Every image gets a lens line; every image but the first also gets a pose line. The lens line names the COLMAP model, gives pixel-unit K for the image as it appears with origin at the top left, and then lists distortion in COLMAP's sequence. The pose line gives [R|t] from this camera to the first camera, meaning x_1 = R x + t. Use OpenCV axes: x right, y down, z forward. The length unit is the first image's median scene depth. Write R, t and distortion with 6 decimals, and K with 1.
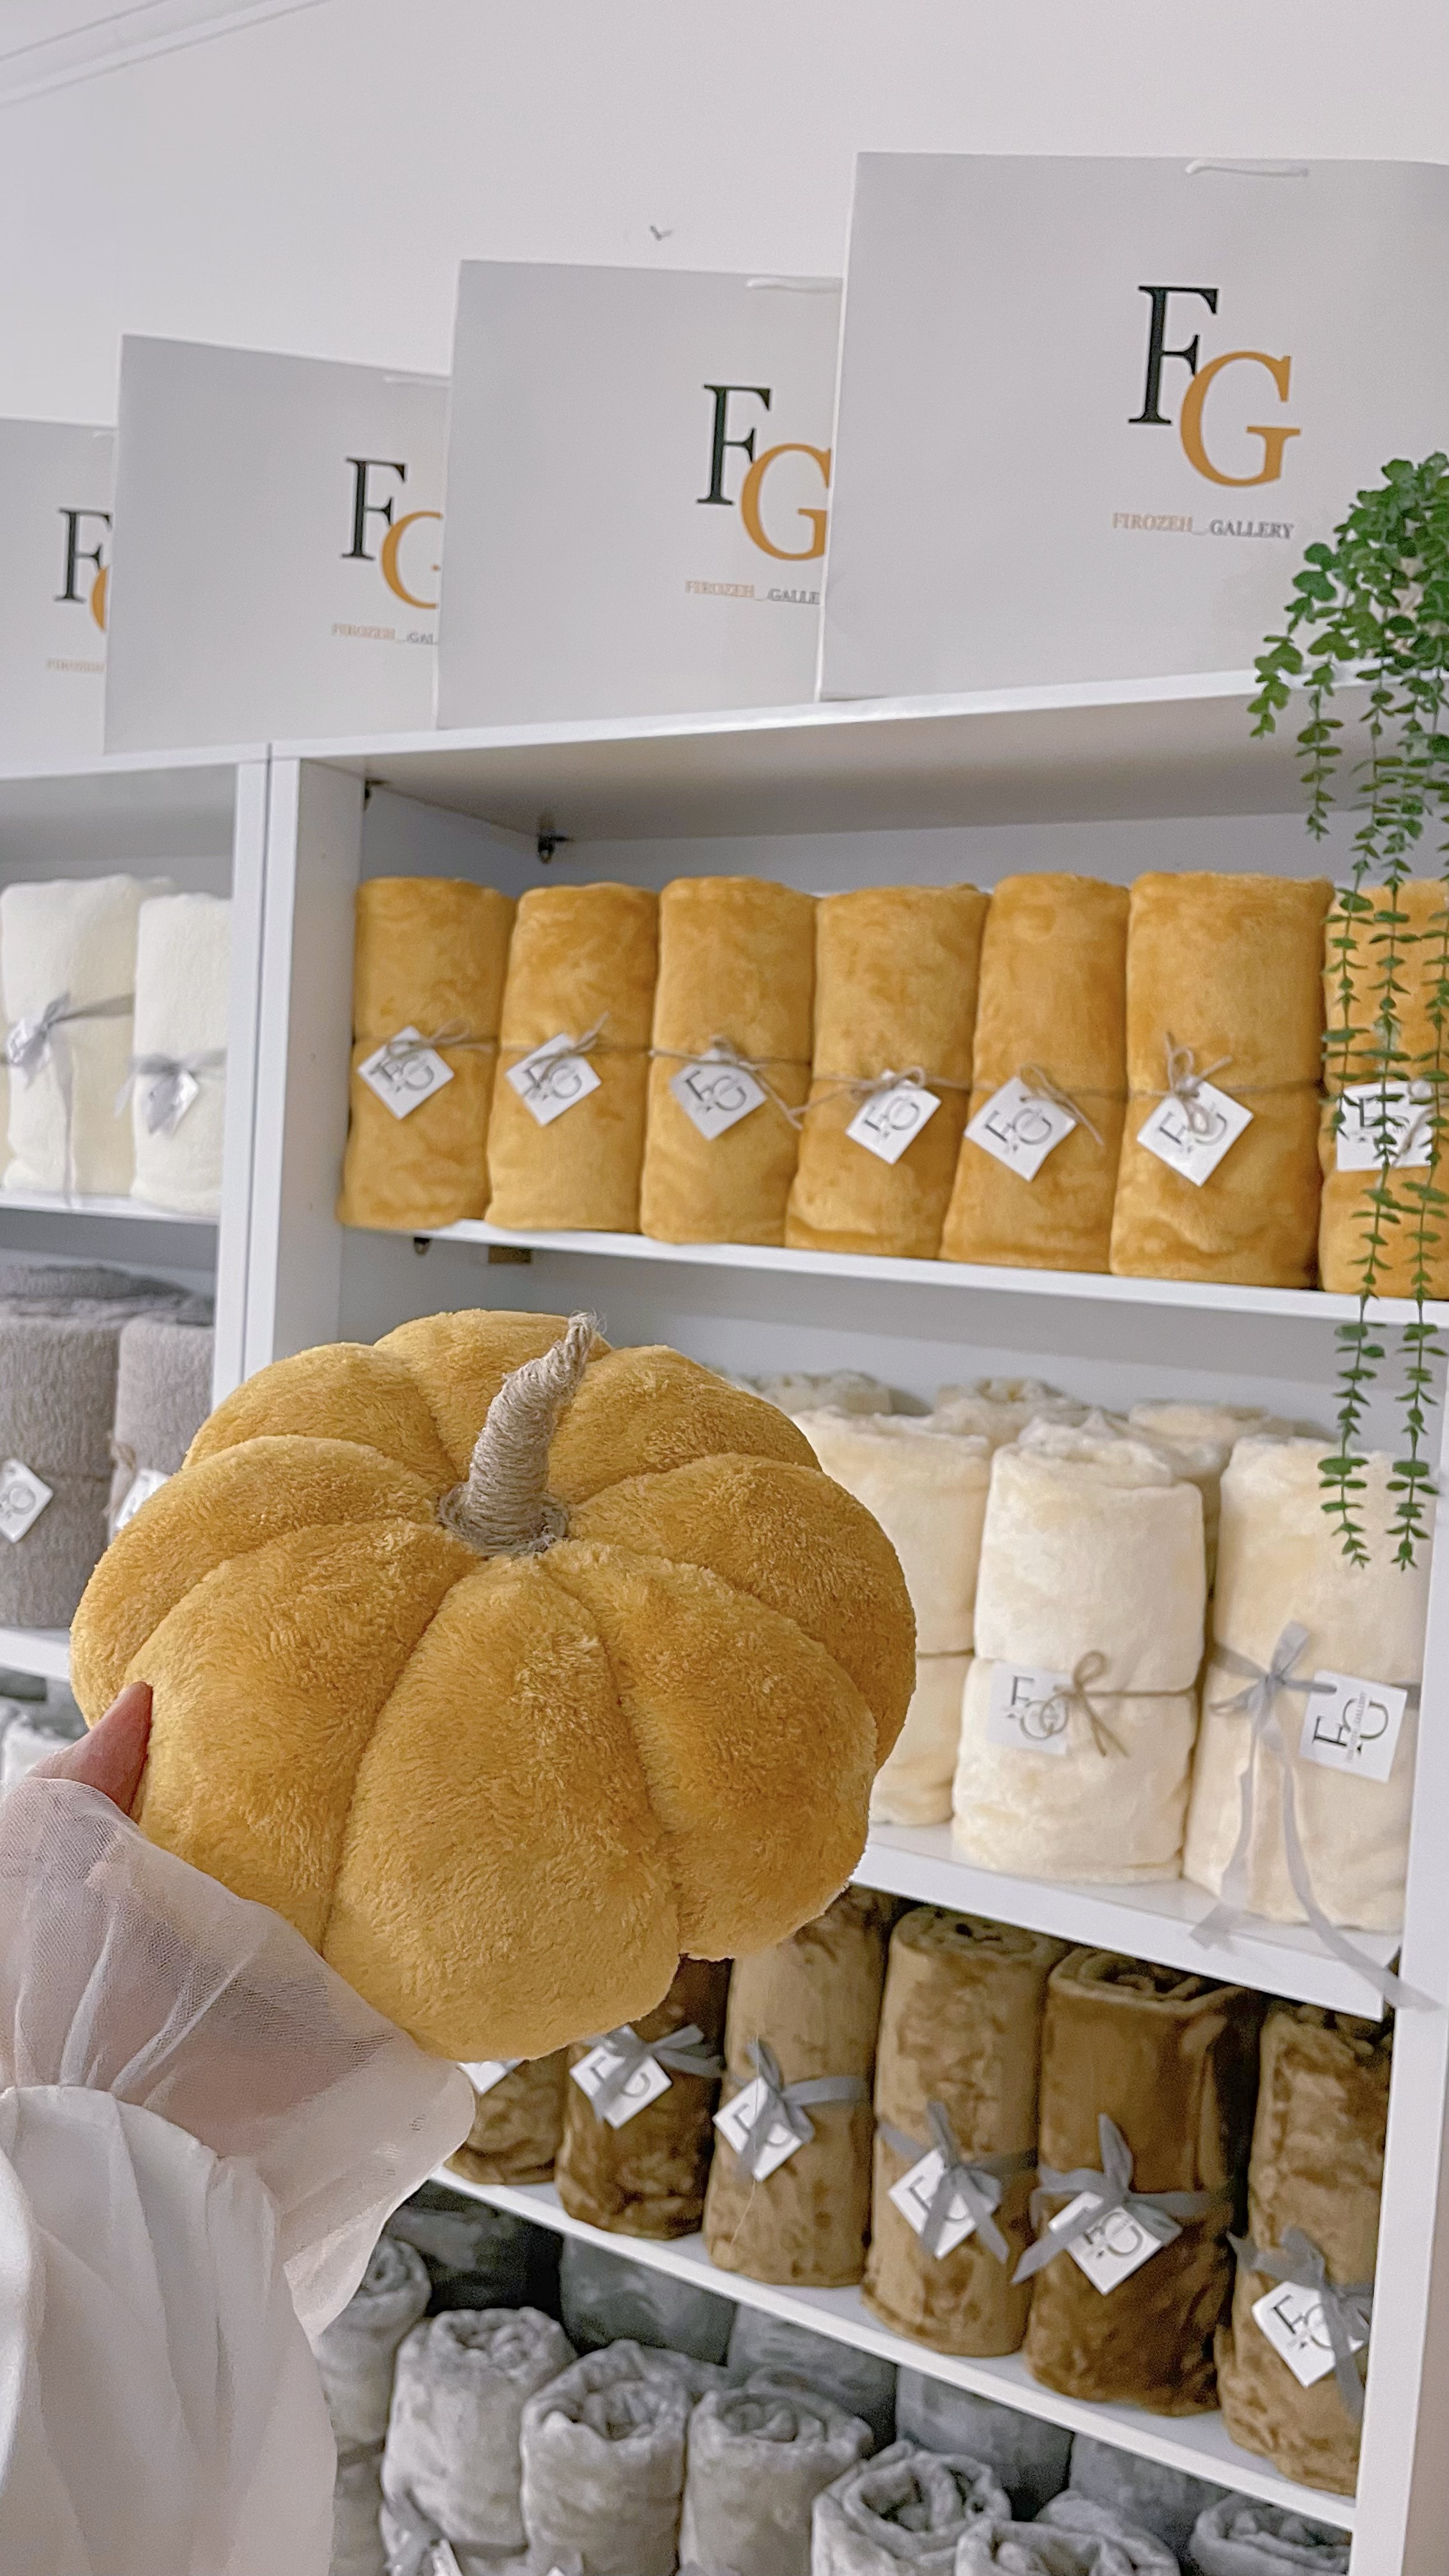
lens RADIAL K [[2014.9, 0, 724.5], [0, 2014.9, 1288.0], [0, 0, 1]] dist [0.050685, -0.068307]
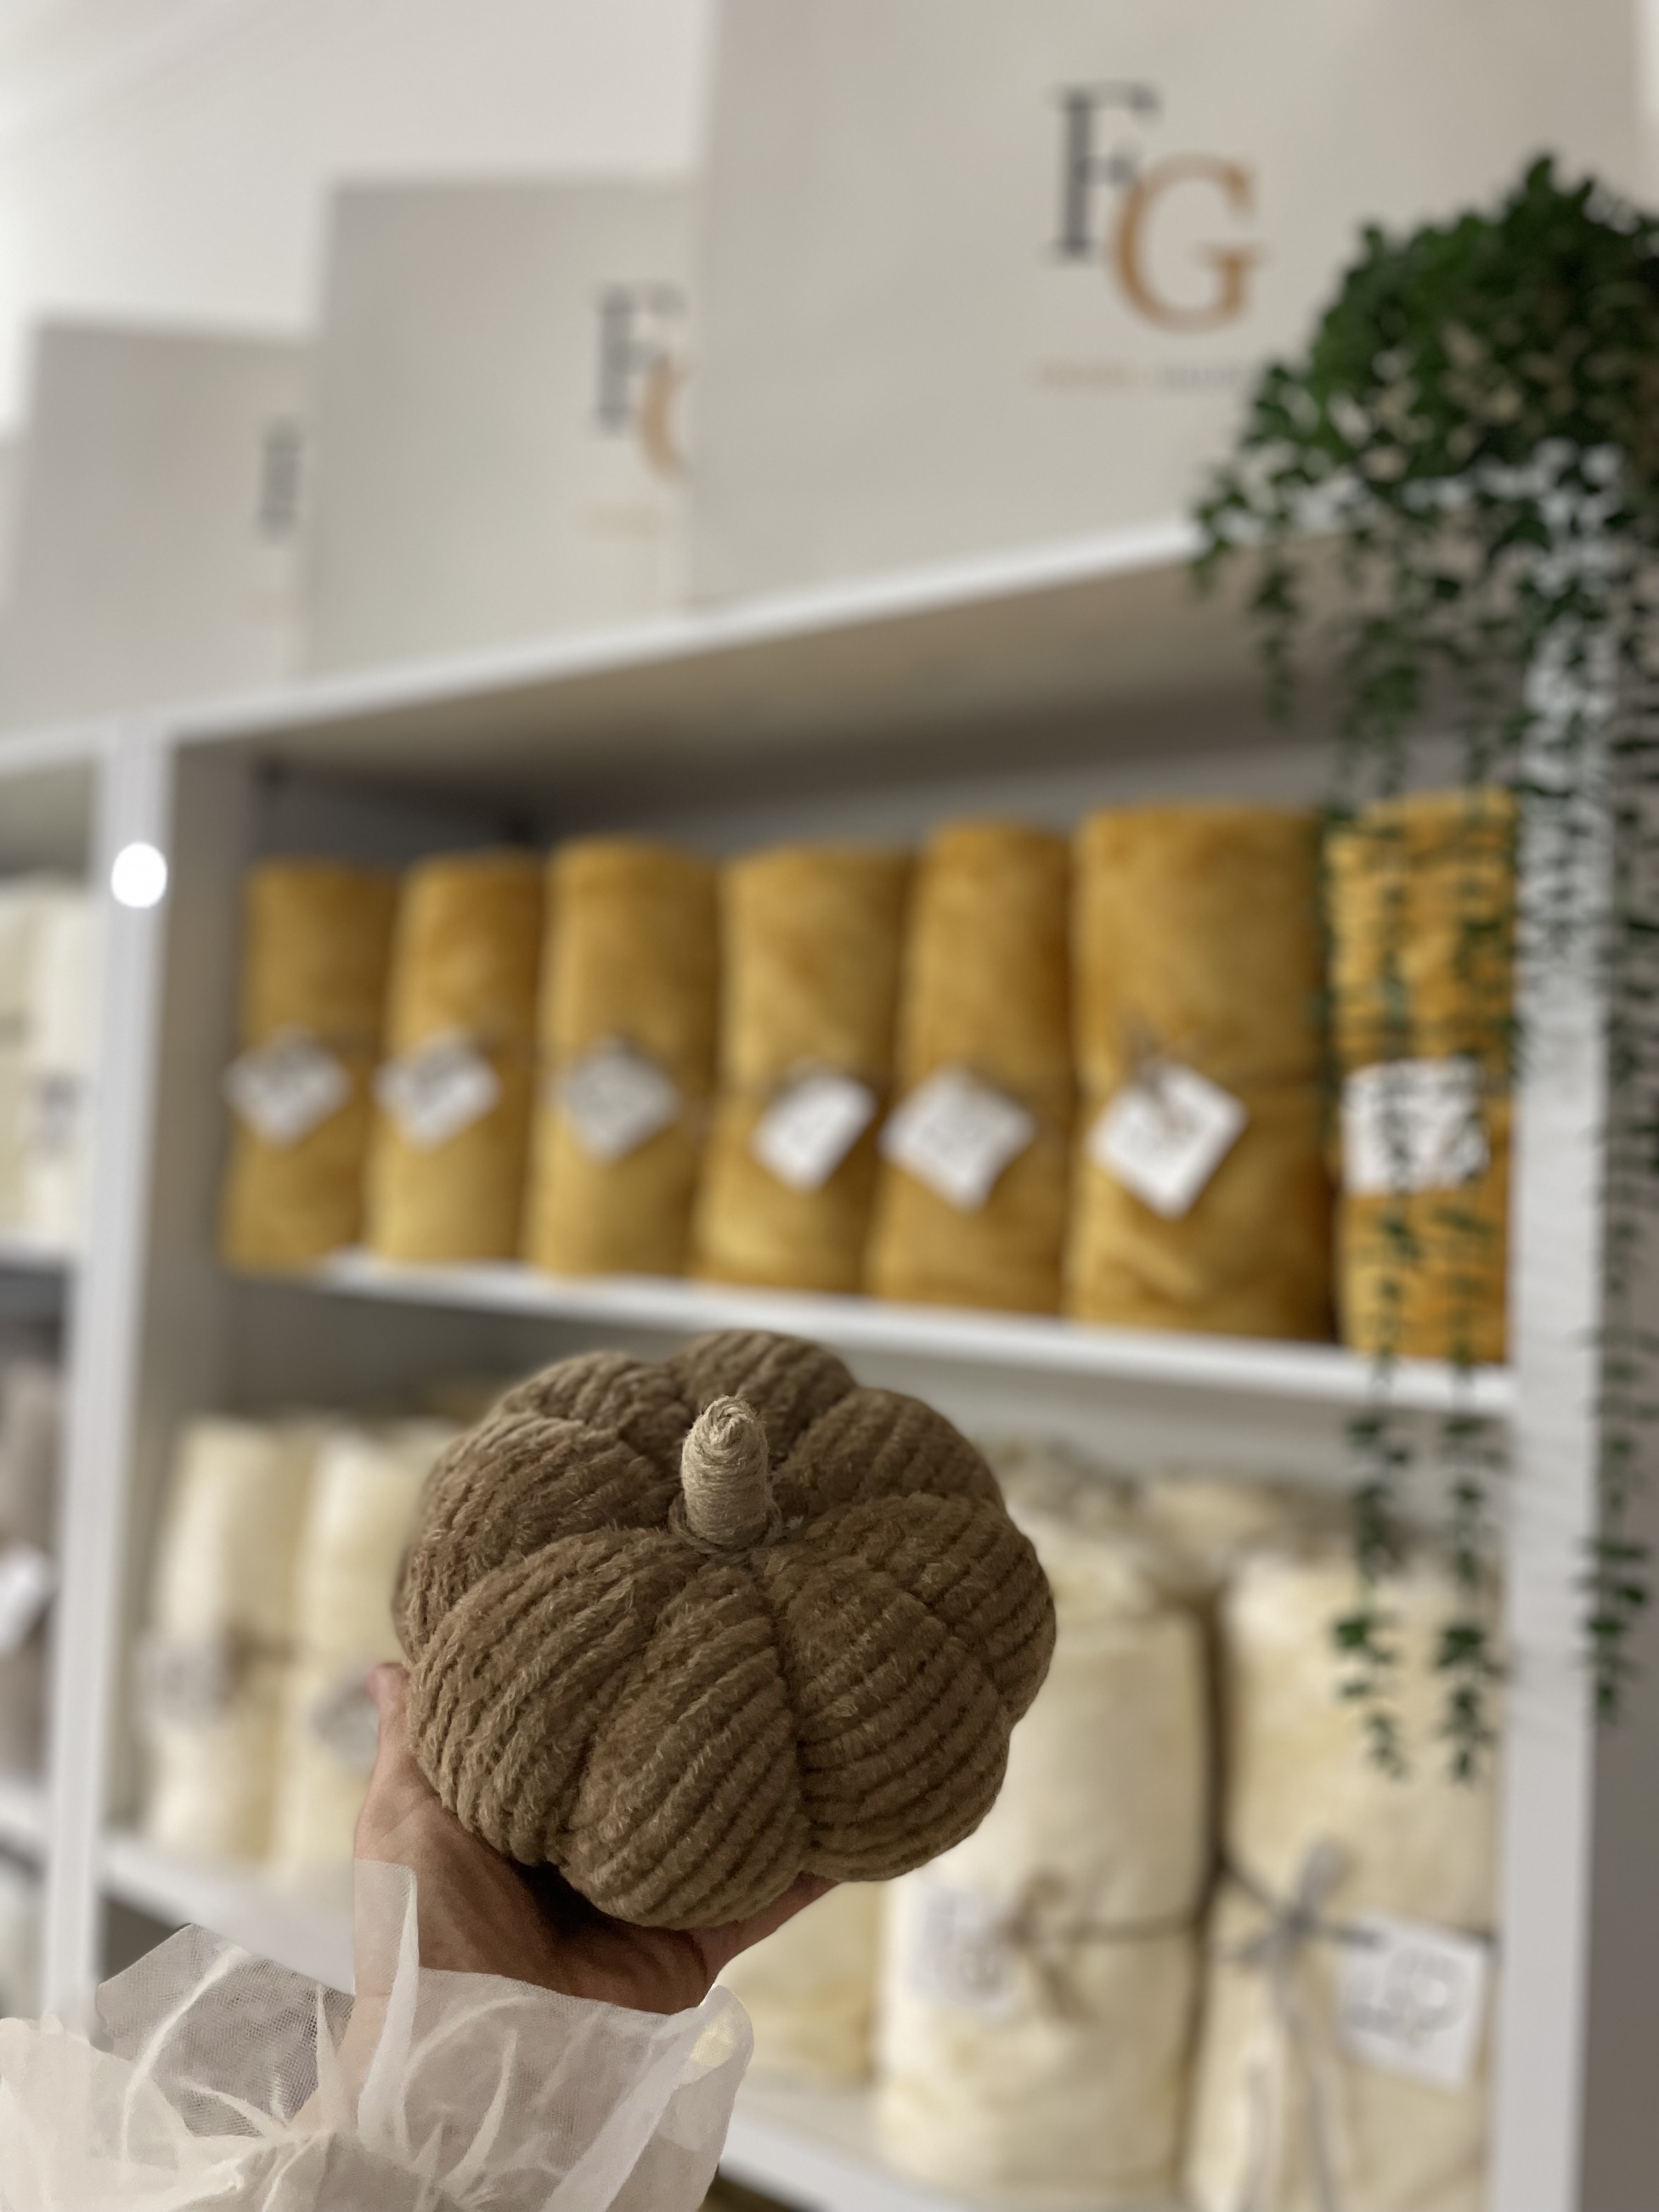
lens RADIAL K [[1676.1, 0, 842.4], [0, 1676.1, 1085.3], [0, 0, 1]] dist [0.087325, -0.120864]
pose [[0.996129, -0.024959, -0.084287, 0.166488], [0.015726, 0.993974, -0.108481, -0.030267], [0.086487, 0.106736, 0.990519, 0.363545]]
